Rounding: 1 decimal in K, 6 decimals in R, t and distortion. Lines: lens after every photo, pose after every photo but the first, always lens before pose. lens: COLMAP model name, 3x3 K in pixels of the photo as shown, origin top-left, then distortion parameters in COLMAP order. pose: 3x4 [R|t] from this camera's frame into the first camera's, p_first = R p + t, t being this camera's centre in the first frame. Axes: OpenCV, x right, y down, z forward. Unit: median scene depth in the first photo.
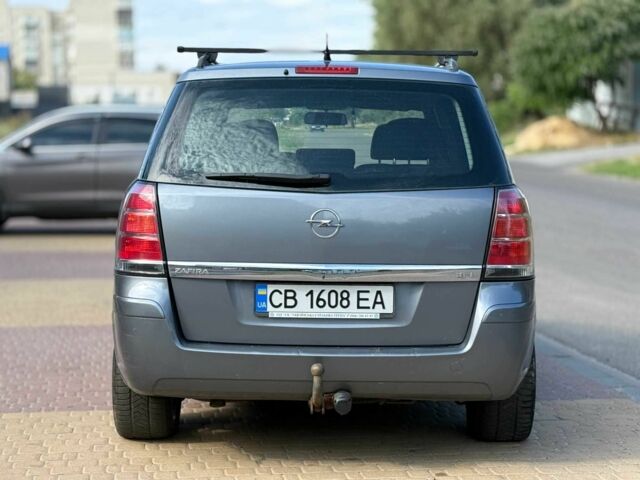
lens RADIAL K [[1388.8, 0, 320.0], [0, 1388.8, 240.0], [0, 0, 1]] dist [0.079332, 0.579496]
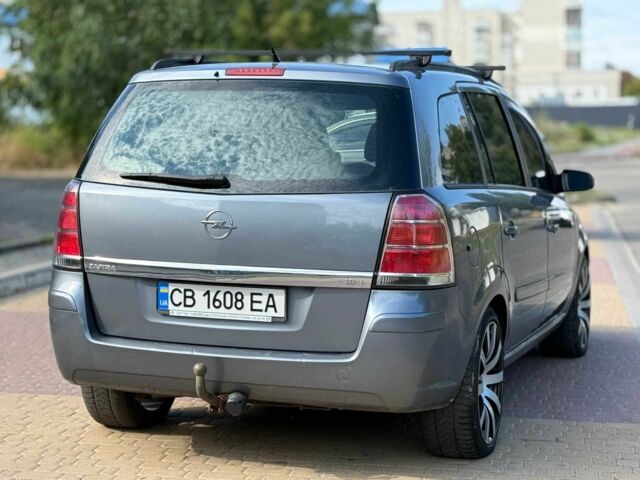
lens RADIAL K [[1388.8, 0, 320.0], [0, 1388.8, 240.0], [0, 0, 1]] dist [0.079332, 0.579496]
pose [[0.946942, 0.032021, -0.319804, 0.391235], [-0.032108, 0.999472, 0.005003, -0.008079], [0.319795, 0.005531, 0.947471, 0.069865]]
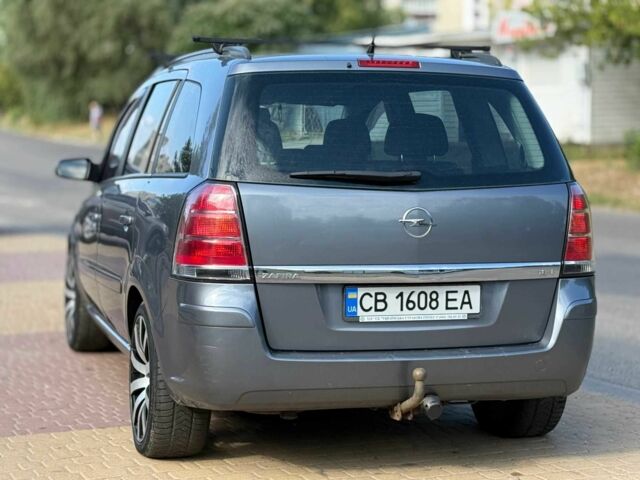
lens RADIAL K [[1388.8, 0, 320.0], [0, 1388.8, 240.0], [0, 0, 1]] dist [0.079332, 0.579496]
pose [[0.959549, -0.021032, 0.280754, -0.329713], [0.020007, 0.999779, 0.006517, -0.007446], [-0.280829, -0.000636, 0.959758, 0.090337]]
